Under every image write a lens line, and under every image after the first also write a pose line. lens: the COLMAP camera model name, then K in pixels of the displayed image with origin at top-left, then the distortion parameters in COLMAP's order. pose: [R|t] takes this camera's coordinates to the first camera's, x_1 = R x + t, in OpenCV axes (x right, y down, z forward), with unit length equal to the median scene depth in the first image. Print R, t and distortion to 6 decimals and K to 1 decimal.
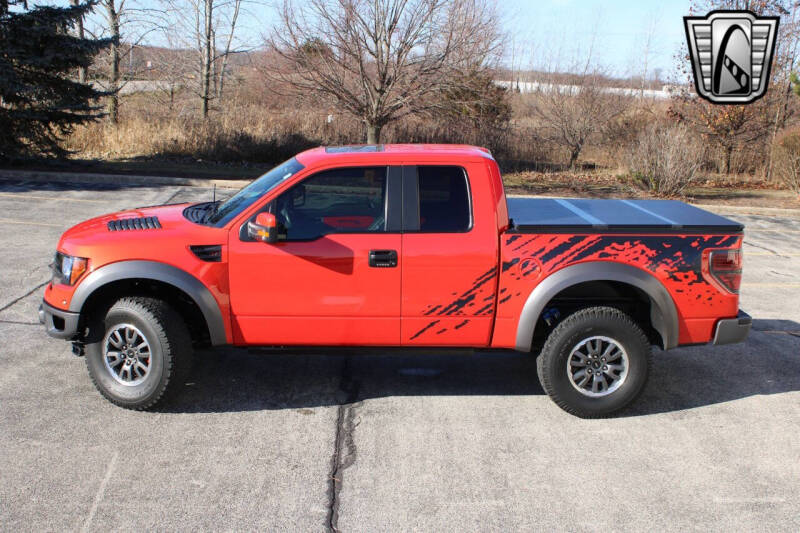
lens RADIAL K [[1089.8, 0, 398.3], [0, 1089.8, 266.3], [0, 0, 1]] dist [-0.043768, 0.000000]
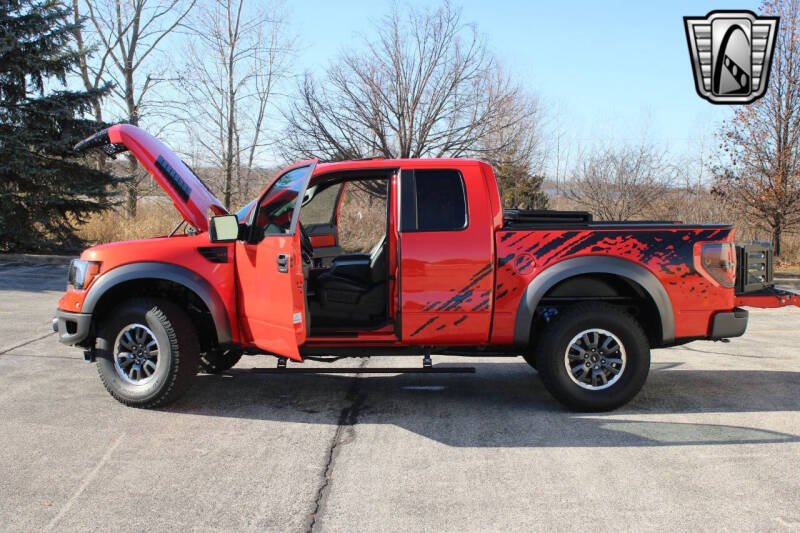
lens RADIAL K [[1236.3, 0, 404.2], [0, 1236.3, 268.9], [0, 0, 1]] dist [-0.023119, 0.000000]
pose [[0.999044, -0.019425, -0.039156, 0.051838], [0.013878, 0.990441, -0.137240, 0.164676], [0.041448, 0.136566, 0.989764, -0.162309]]
